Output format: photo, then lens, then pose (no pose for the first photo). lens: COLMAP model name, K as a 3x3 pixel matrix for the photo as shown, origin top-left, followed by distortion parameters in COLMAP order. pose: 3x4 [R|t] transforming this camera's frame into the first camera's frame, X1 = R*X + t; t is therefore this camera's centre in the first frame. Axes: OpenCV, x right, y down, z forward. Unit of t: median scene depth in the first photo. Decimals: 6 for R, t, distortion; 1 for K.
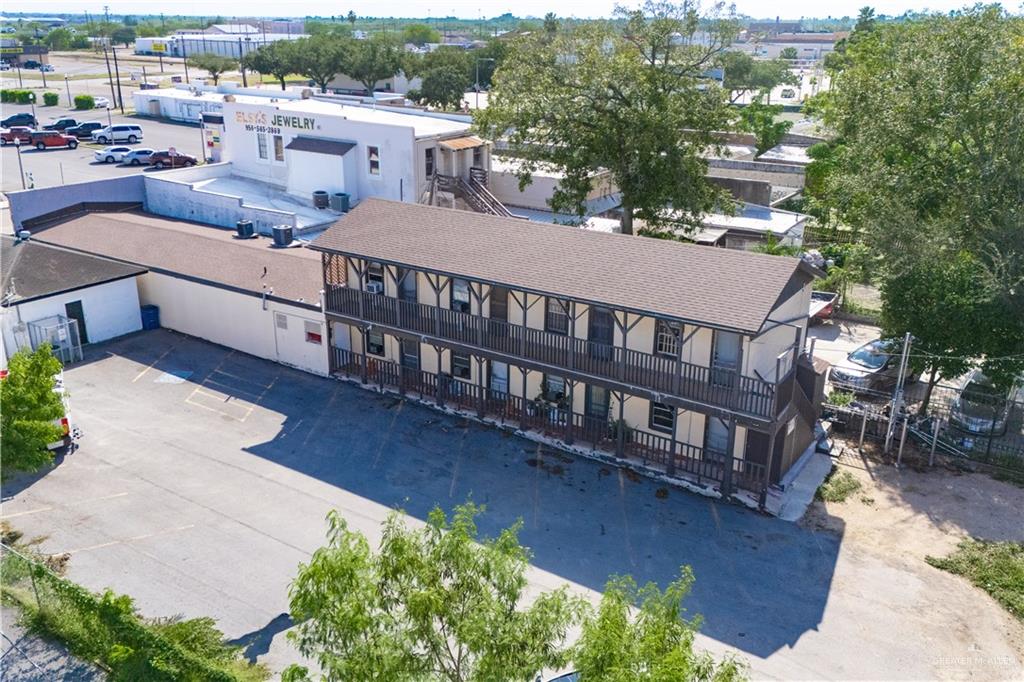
lens RADIAL K [[889.7, 0, 512.0], [0, 889.7, 341.0], [0, 0, 1]] dist [0.068502, -0.012335]
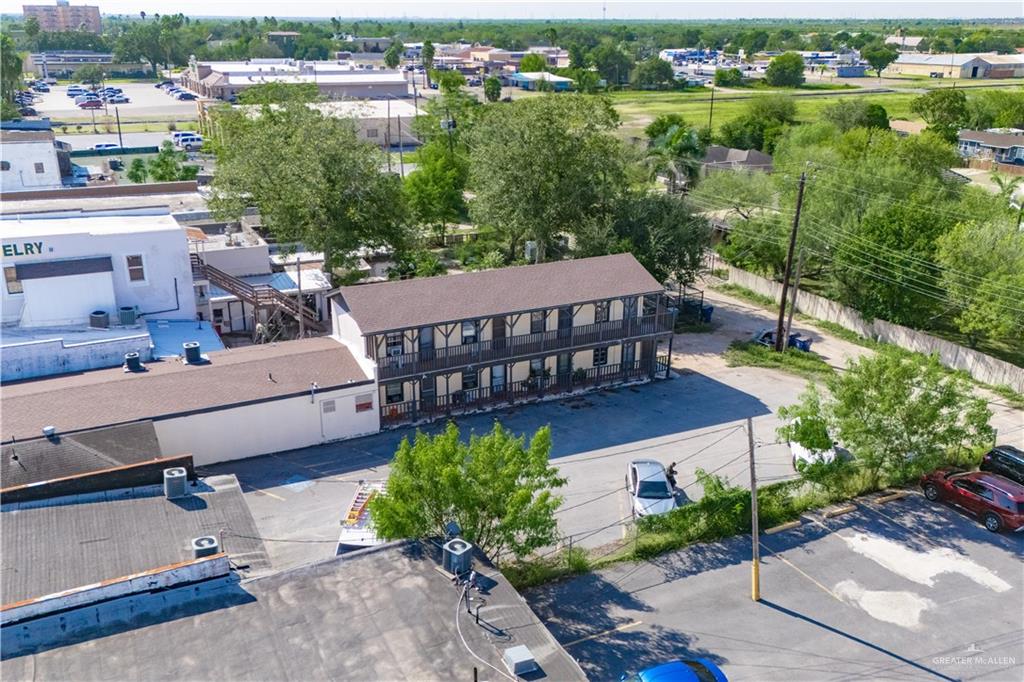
lens RADIAL K [[889.7, 0, 512.0], [0, 889.7, 341.0], [0, 0, 1]] dist [0.068502, -0.012335]
pose [[0.500719, -0.301682, 0.811338, -1.160812], [0.290895, 0.941435, 0.170530, -0.255178], [-0.815267, 0.150627, 0.559152, 0.137237]]
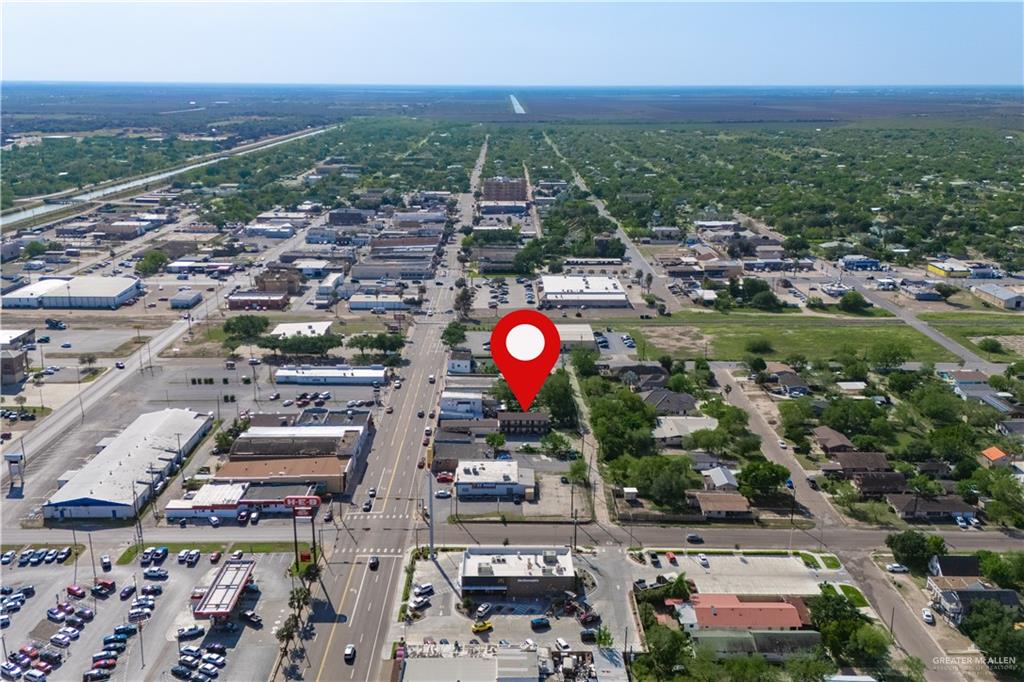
lens RADIAL K [[889.7, 0, 512.0], [0, 889.7, 341.0], [0, 0, 1]] dist [0.068502, -0.012335]
pose [[0.828401, -0.164305, 0.535496, -4.835627], [0.192946, 0.981206, 0.002579, -0.896269], [-0.525856, 0.101186, 0.844534, -6.798533]]
